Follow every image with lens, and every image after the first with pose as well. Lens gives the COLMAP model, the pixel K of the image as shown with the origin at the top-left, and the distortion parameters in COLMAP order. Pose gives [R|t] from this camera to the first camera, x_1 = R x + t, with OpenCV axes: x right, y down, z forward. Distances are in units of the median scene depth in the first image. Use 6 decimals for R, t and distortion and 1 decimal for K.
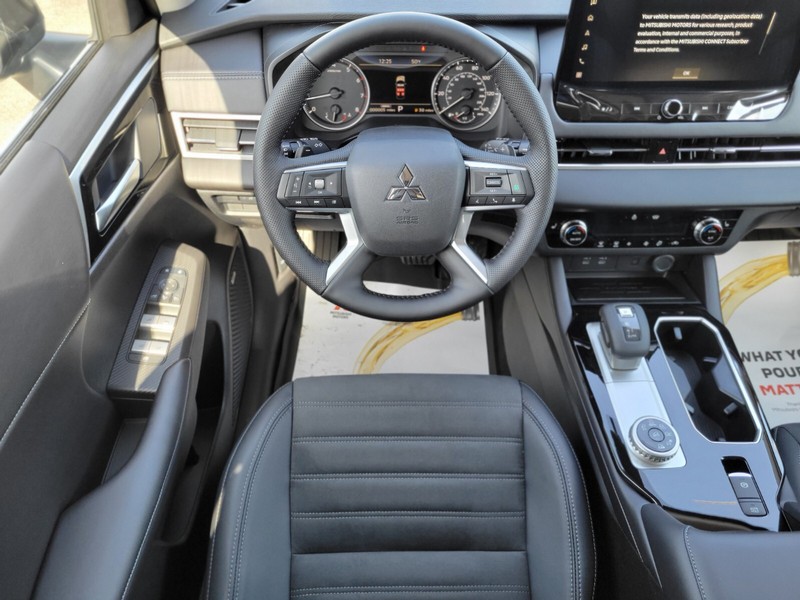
lens RADIAL K [[602.4, 0, 407.3], [0, 602.4, 295.1], [0, 0, 1]] dist [0.042091, -0.030752]
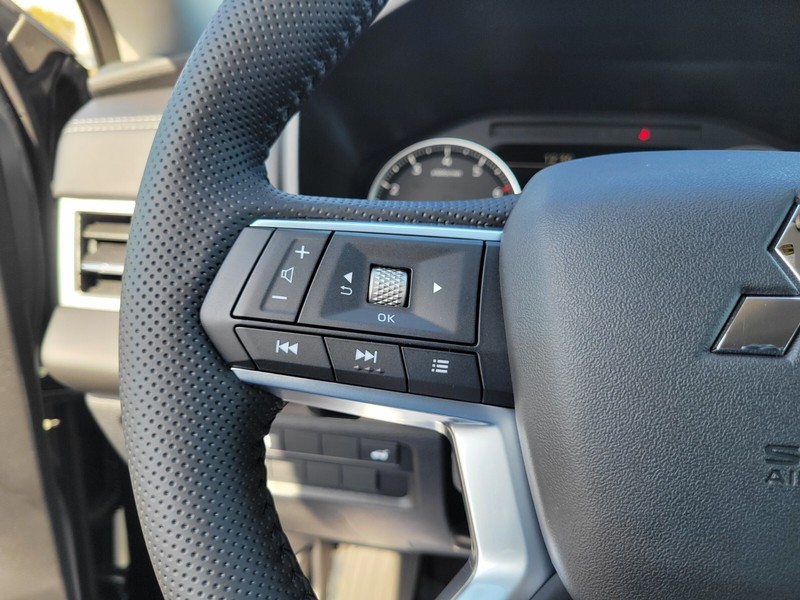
lens RADIAL K [[641.7, 0, 400.0], [0, 641.7, 300.0], [0, 0, 1]] dist [-0.002455, -0.002654]
pose [[0.989123, 0.035182, -0.142820, -0.082043], [-0.099665, 0.874407, -0.474846, -0.047977], [0.108177, 0.483915, 0.868403, 0.614807]]
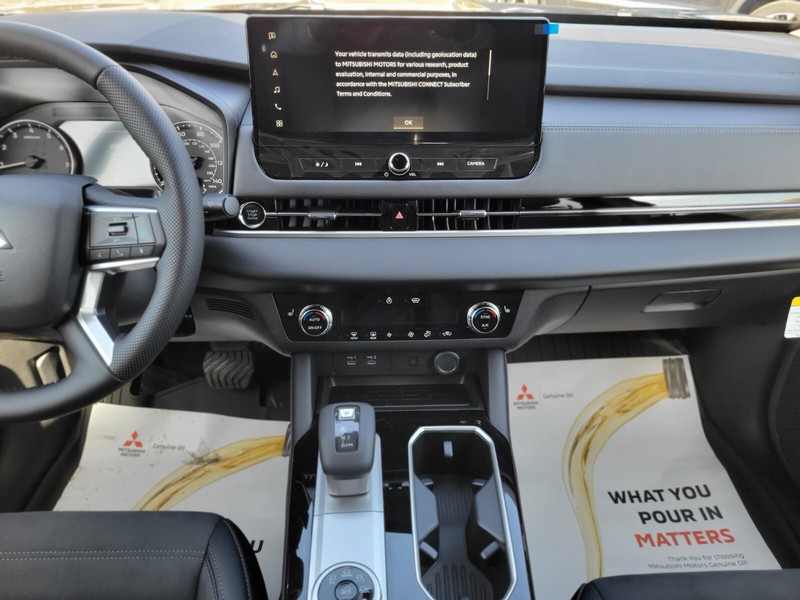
lens RADIAL K [[602.4, 0, 407.3], [0, 602.4, 295.1], [0, 0, 1]] dist [0.042091, -0.030752]
pose [[0.999904, -0.010443, 0.009158, 0.397307], [0.012508, 0.963671, -0.266801, 0.080286], [-0.006039, 0.266890, 0.963708, 0.226897]]
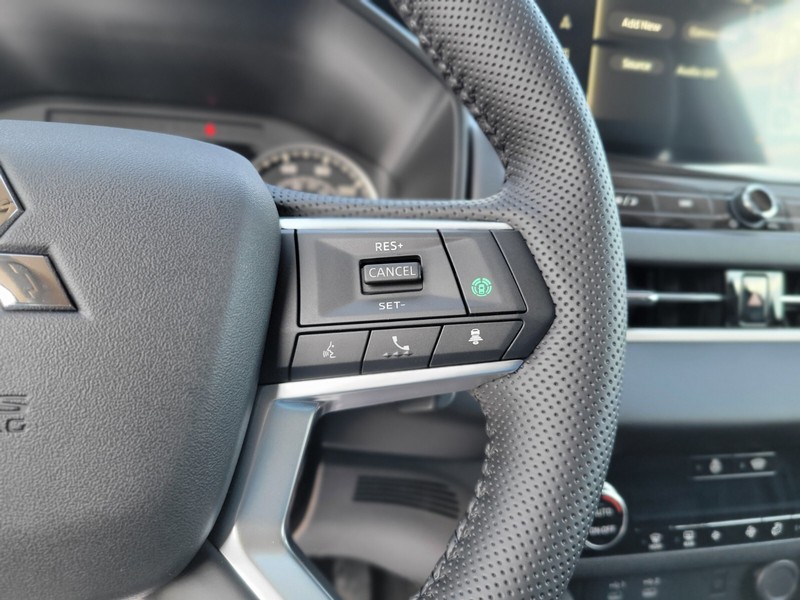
lens RADIAL K [[625.3, 0, 411.0], [0, 625.3, 301.9], [0, 0, 1]] dist [0.003094, 0.006427]
pose [[0.977136, 0.003368, 0.212591, 0.075488], [0.102991, 0.867241, -0.487119, -0.037527], [-0.186008, 0.497877, 0.847065, 0.621600]]
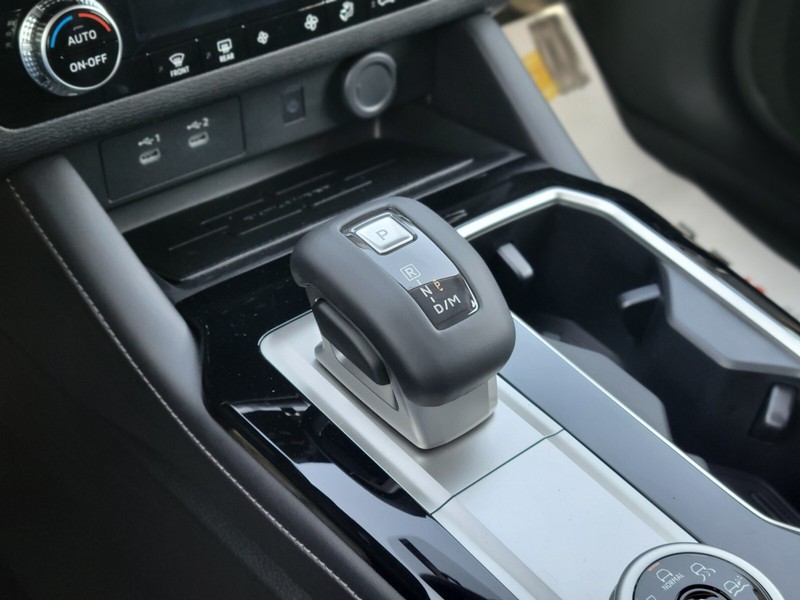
lens RADIAL K [[1231.6, 0, 422.4], [0, 1231.6, 298.3], [0, 0, 1]] dist [0.017371, 0.019274]
pose [[0.783453, -0.361441, 0.505531, 0.086137], [0.392751, 0.918394, 0.047957, 0.032417], [-0.481610, 0.160976, 0.861475, 0.493701]]
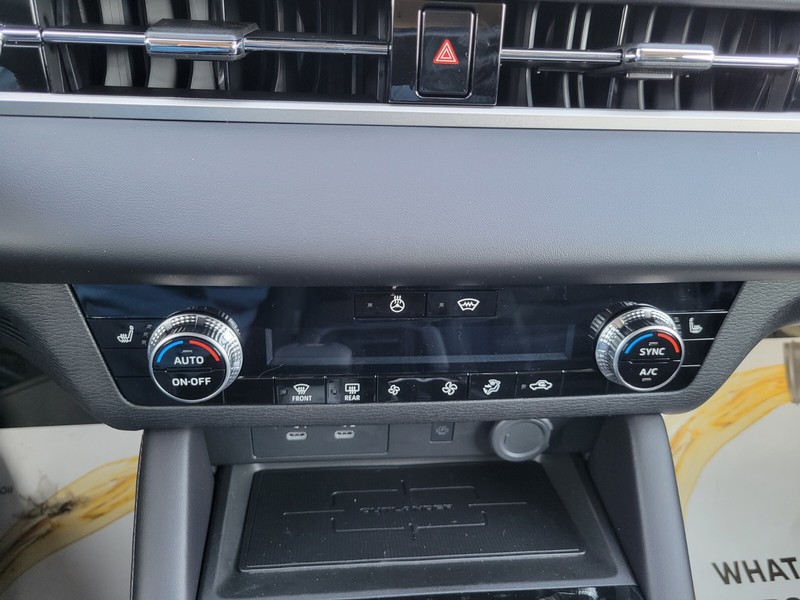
lens RADIAL K [[615.0, 0, 395.9], [0, 615.0, 298.6], [0, 0, 1]] dist [0.007768, -0.000612]
pose [[0.997804, -0.000095, 0.066240, 0.359071], [0.008038, 0.992783, -0.119657, -0.096800], [-0.065751, 0.119927, 0.990603, 0.711083]]
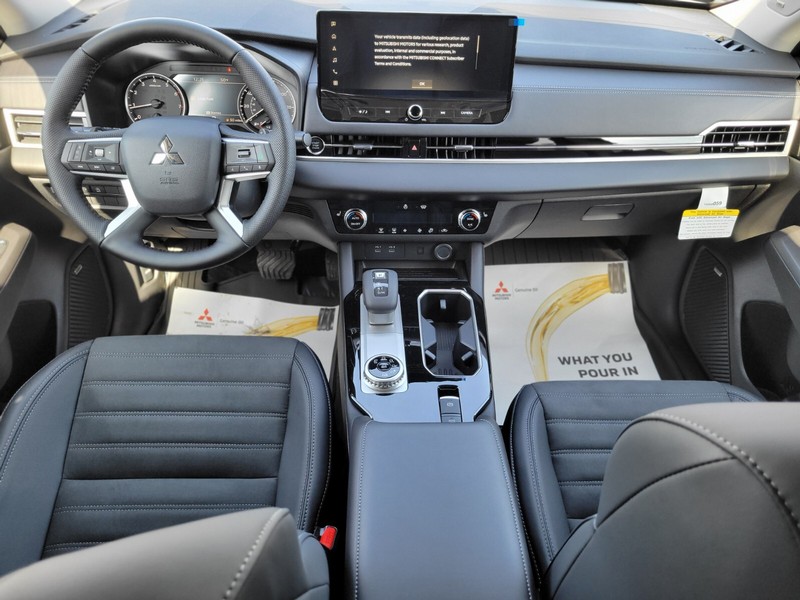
lens RADIAL K [[602.4, 0, 407.3], [0, 602.4, 295.1], [0, 0, 1]] dist [0.042091, -0.030752]
pose [[0.999800, 0.005945, 0.019076, 0.361851], [-0.002871, 0.987544, -0.157315, 0.232265], [-0.019774, 0.157229, 0.987364, -0.143288]]
